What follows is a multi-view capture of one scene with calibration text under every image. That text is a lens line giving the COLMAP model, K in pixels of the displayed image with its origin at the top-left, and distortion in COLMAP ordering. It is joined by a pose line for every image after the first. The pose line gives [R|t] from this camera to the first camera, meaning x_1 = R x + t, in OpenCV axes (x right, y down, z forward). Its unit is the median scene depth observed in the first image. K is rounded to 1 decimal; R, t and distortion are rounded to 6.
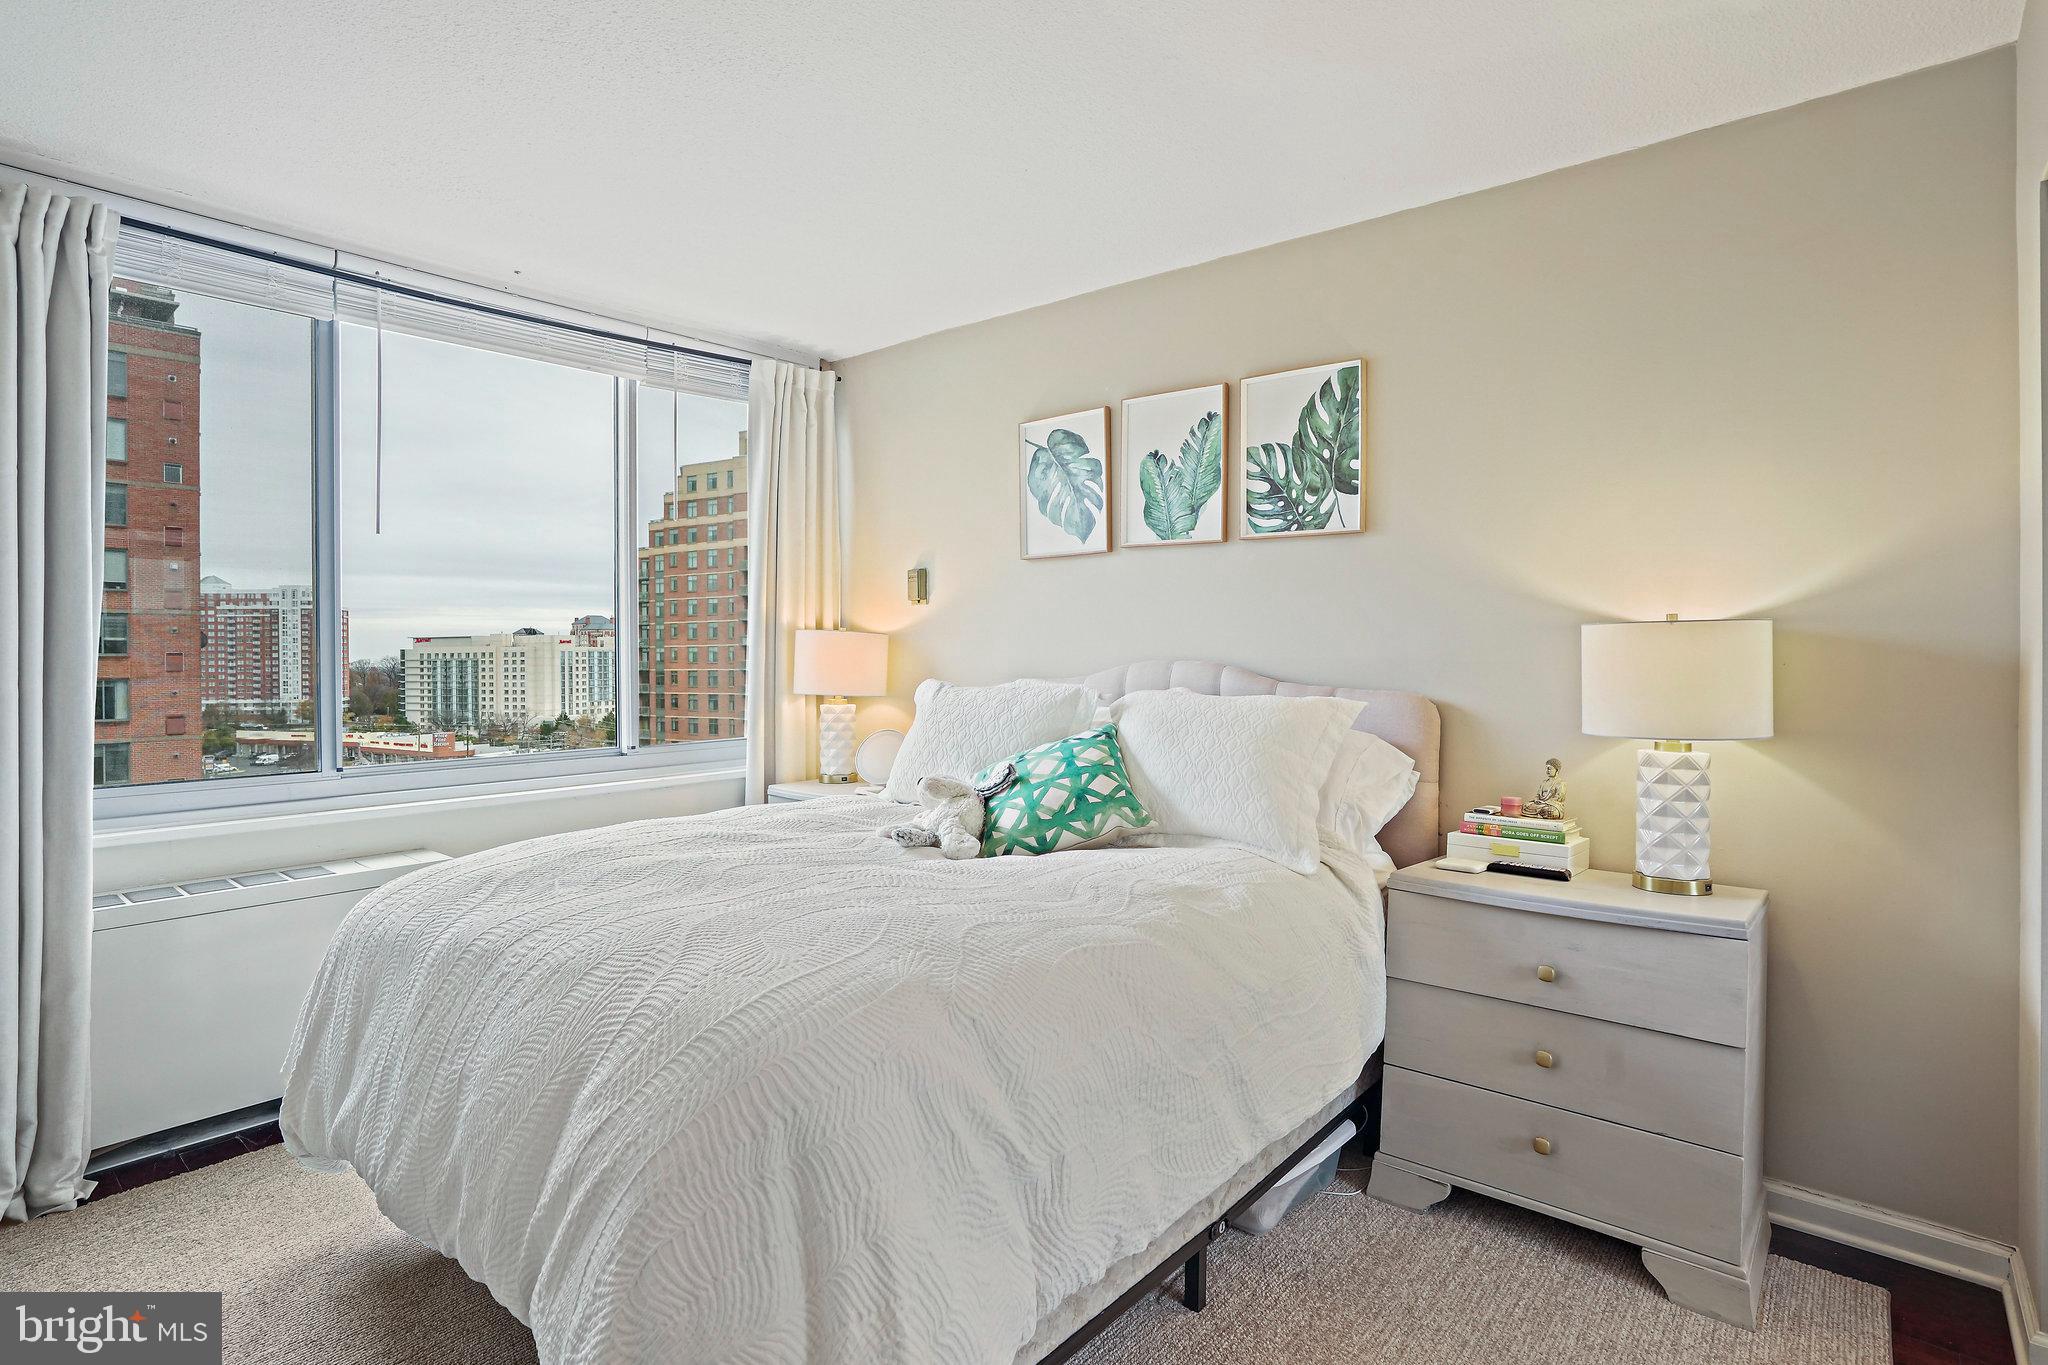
lens RADIAL K [[1010.0, 0, 1041.8], [0, 1010.0, 649.4], [0, 0, 1]] dist [-0.043095, 0.015756]
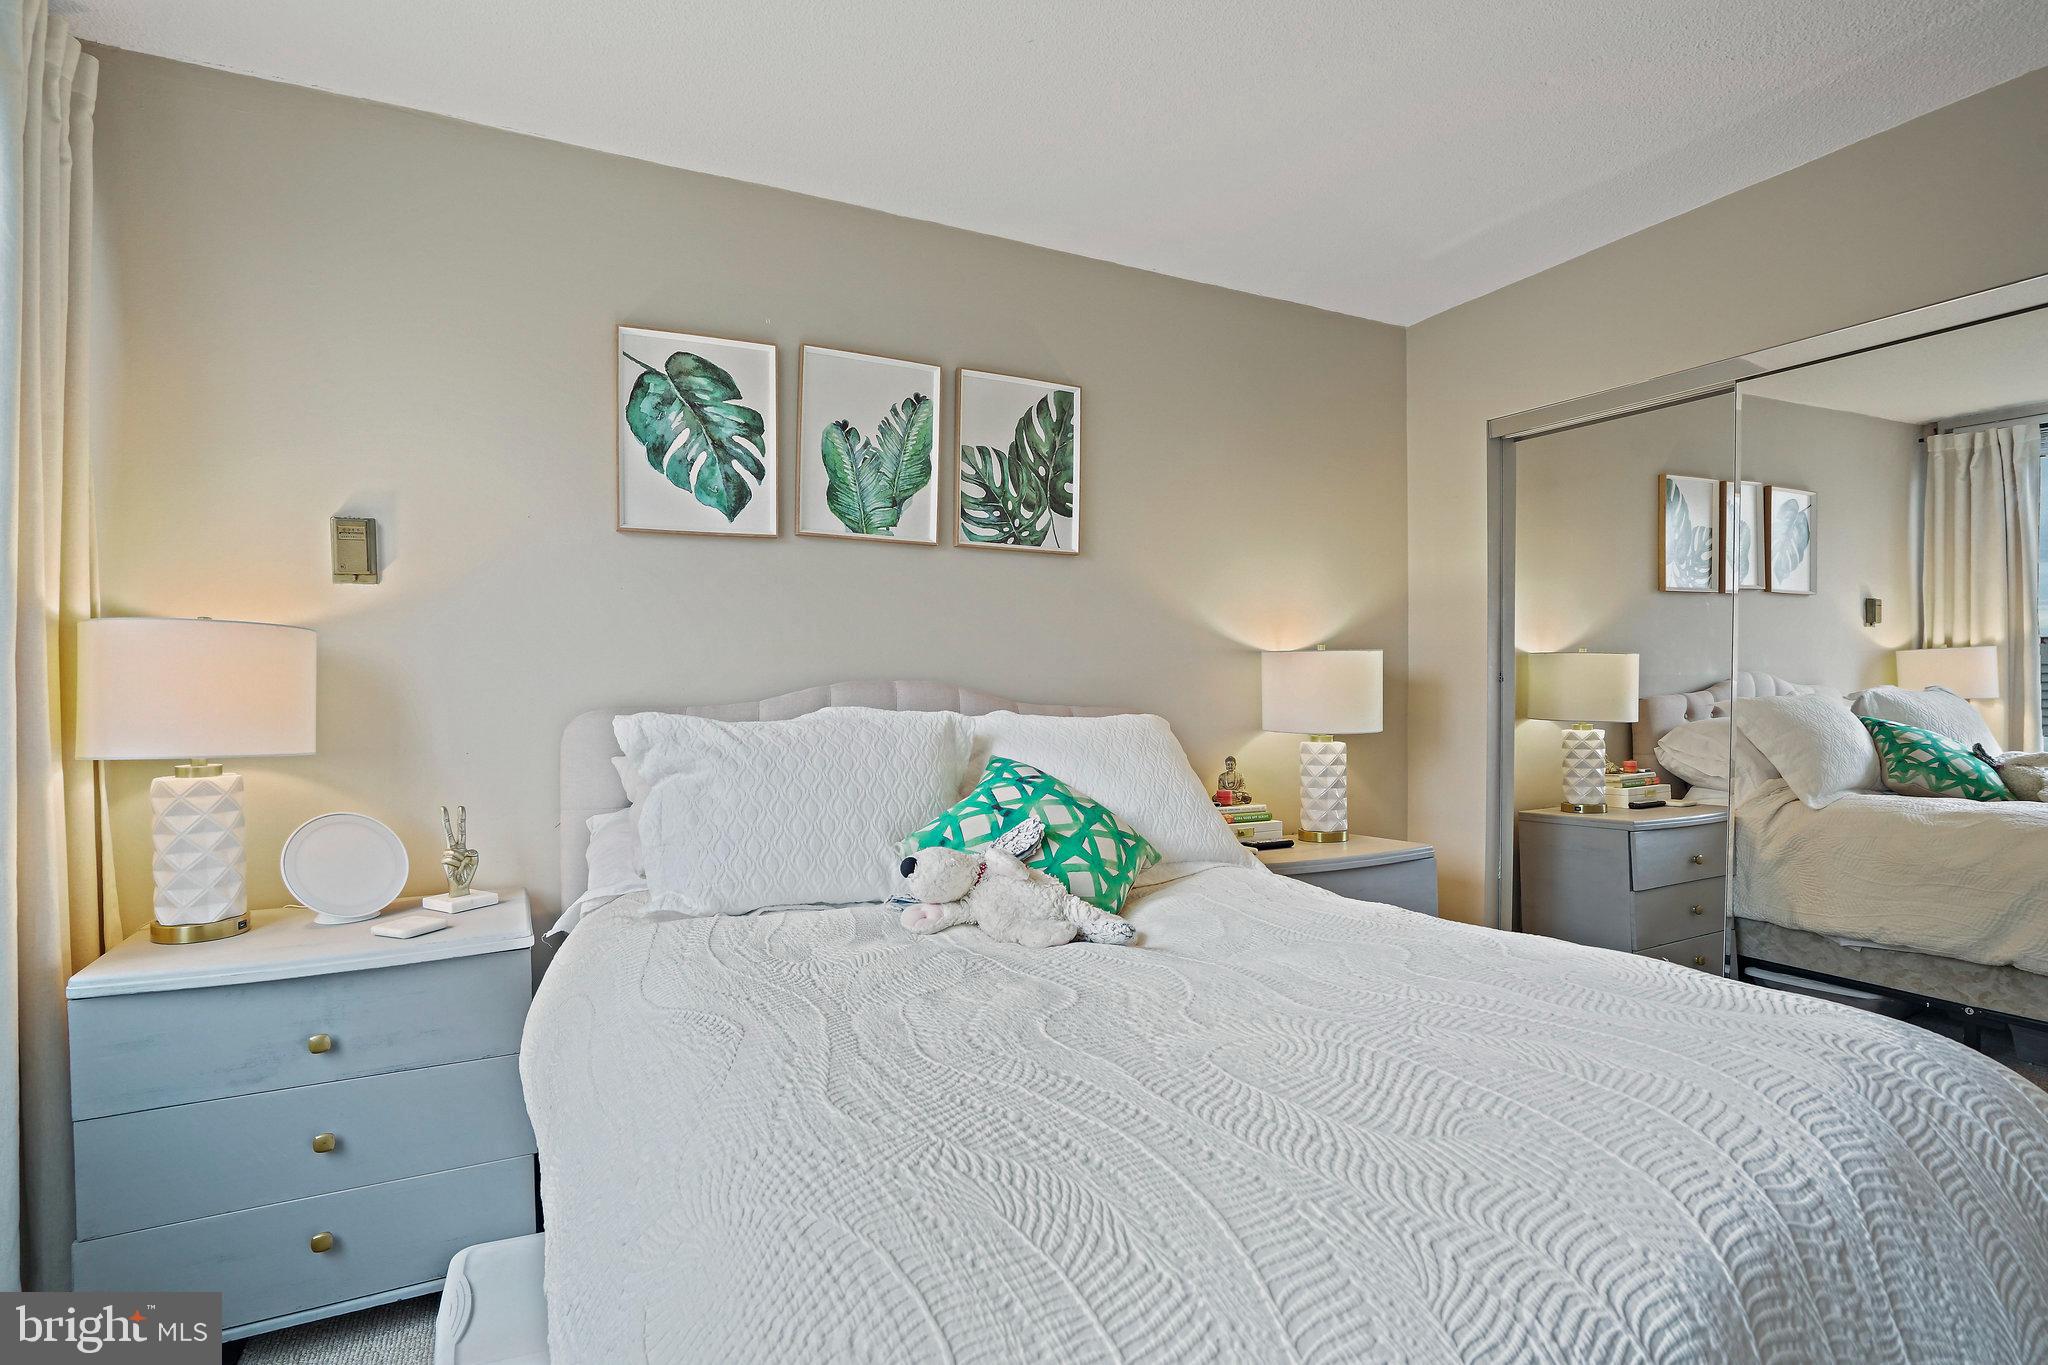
lens RADIAL K [[1010.0, 0, 1031.3], [0, 1010.0, 680.9], [0, 0, 1]] dist [-0.043095, 0.015756]
pose [[0.417185, -0.006390, 0.908799, -0.598183], [-0.003711, 0.999955, 0.008734, 0.003987], [-0.908814, -0.007016, 0.417142, 0.562728]]
